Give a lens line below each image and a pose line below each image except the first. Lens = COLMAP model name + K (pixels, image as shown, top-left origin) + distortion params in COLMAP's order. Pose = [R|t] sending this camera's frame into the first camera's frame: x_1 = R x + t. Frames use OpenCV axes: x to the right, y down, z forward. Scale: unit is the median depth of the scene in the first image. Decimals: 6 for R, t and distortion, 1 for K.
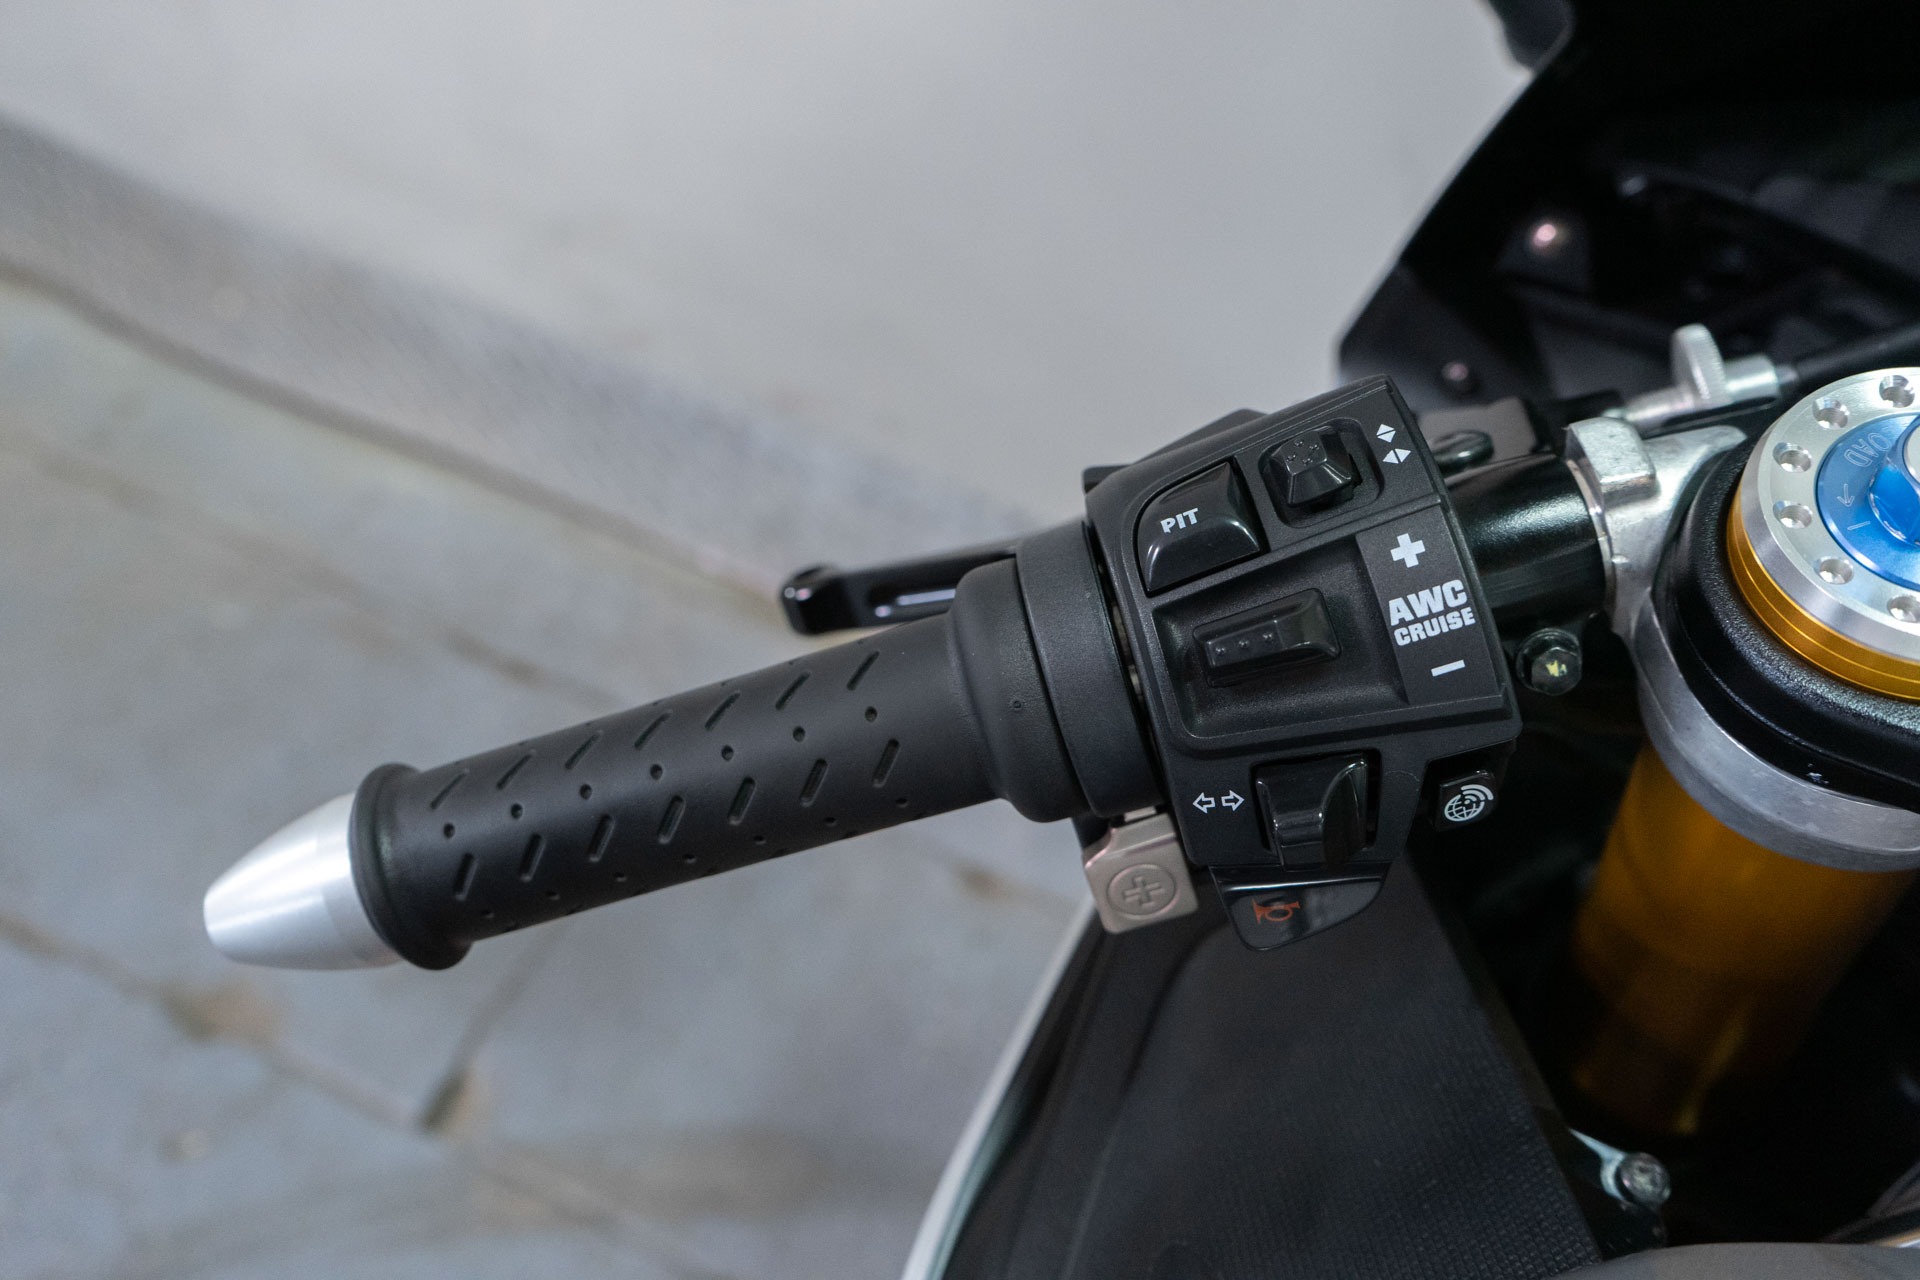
lens RADIAL K [[1735.4, 0, 960.0], [0, 1735.4, 640.0], [0, 0, 1]] dist [0.002140, 0.003994]
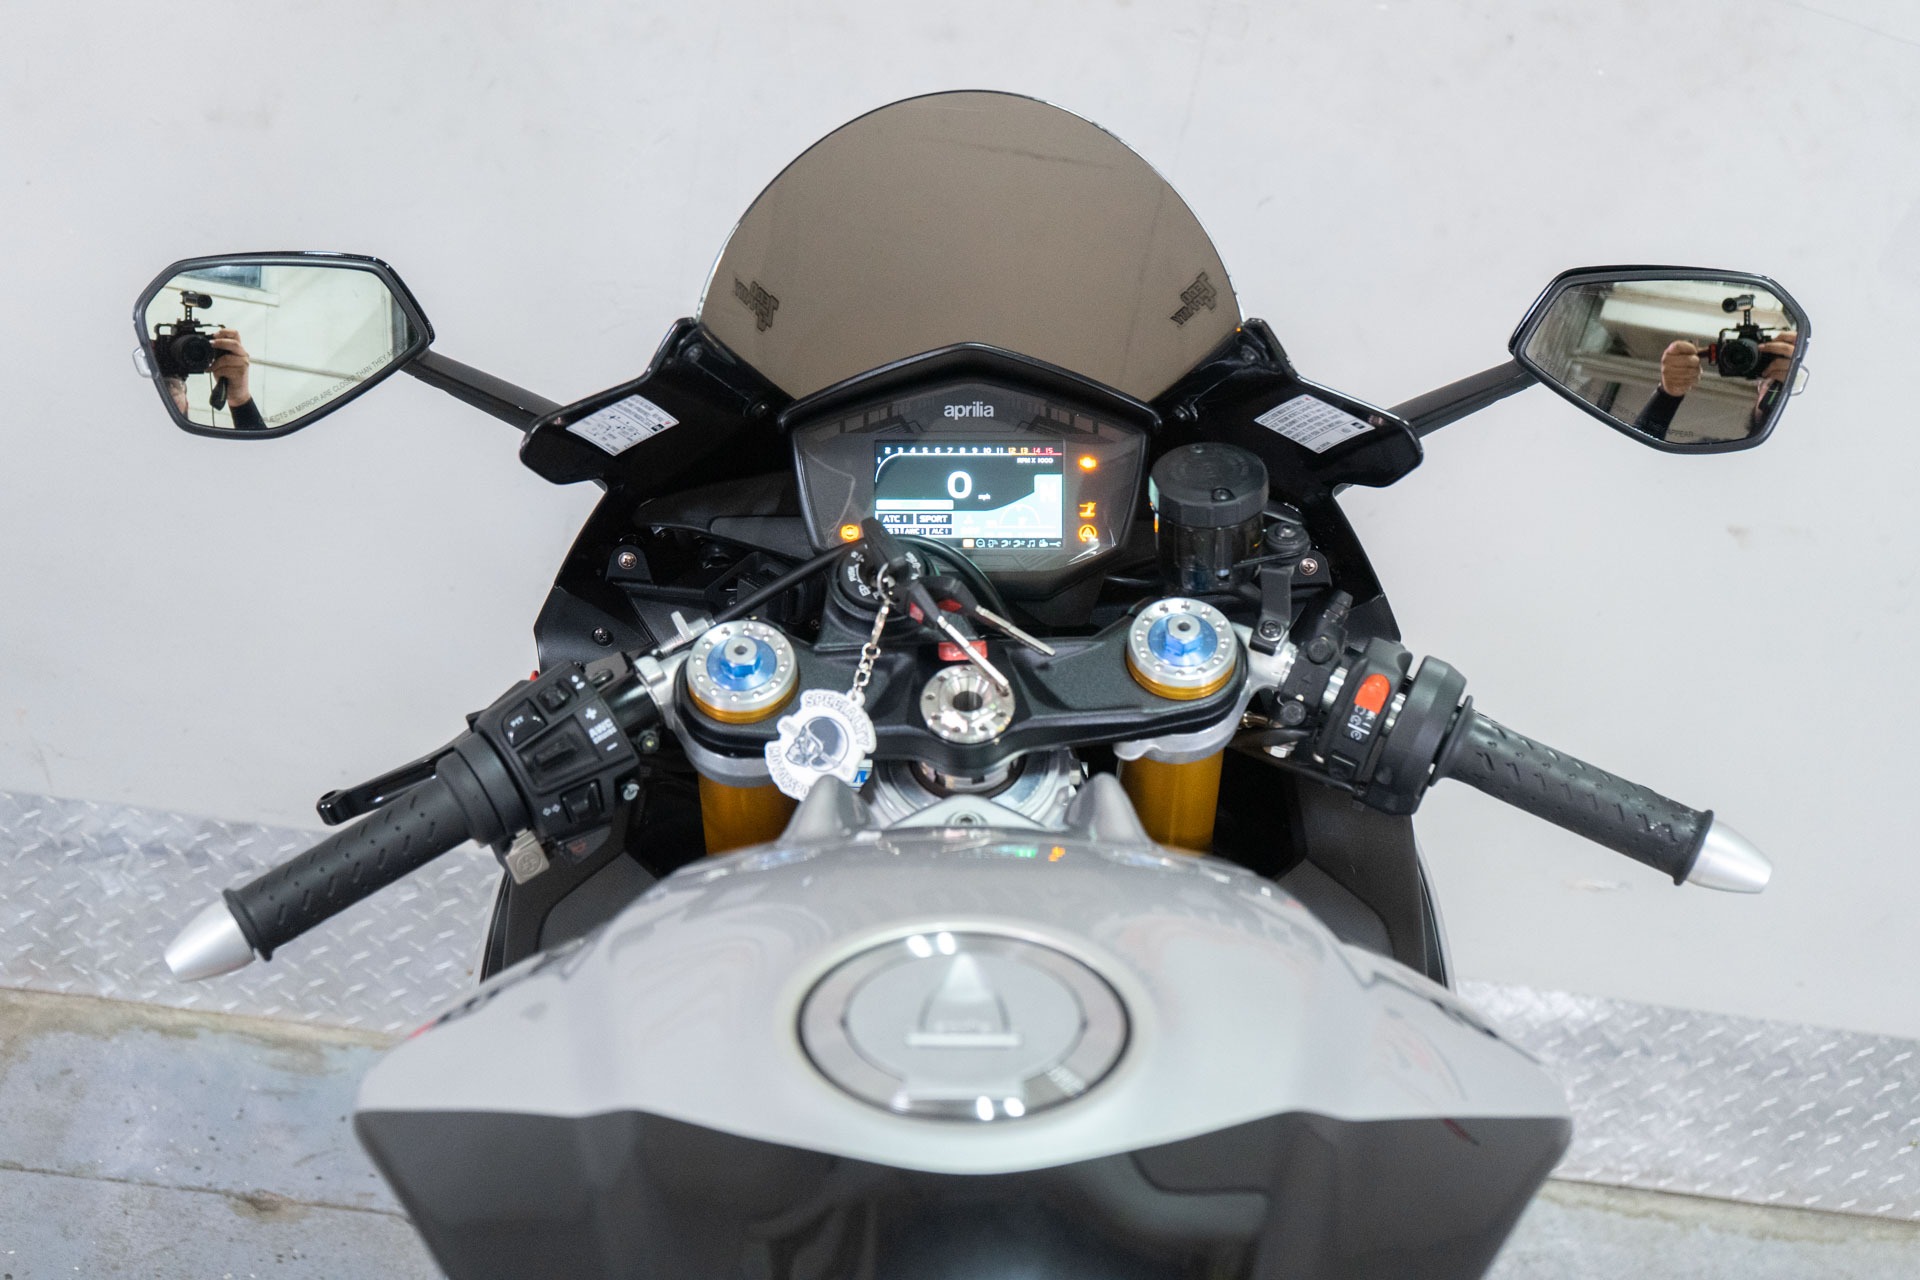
lens RADIAL K [[2856.4, 0, 960.0], [0, 2856.4, 640.0], [0, 0, 1]] dist [0.030799, 0.048051]
pose [[0.906622, -0.208949, 0.366573, -0.914776], [0.251189, 0.965330, -0.071004, 0.322126], [-0.339028, 0.156453, 0.927676, -3.683171]]
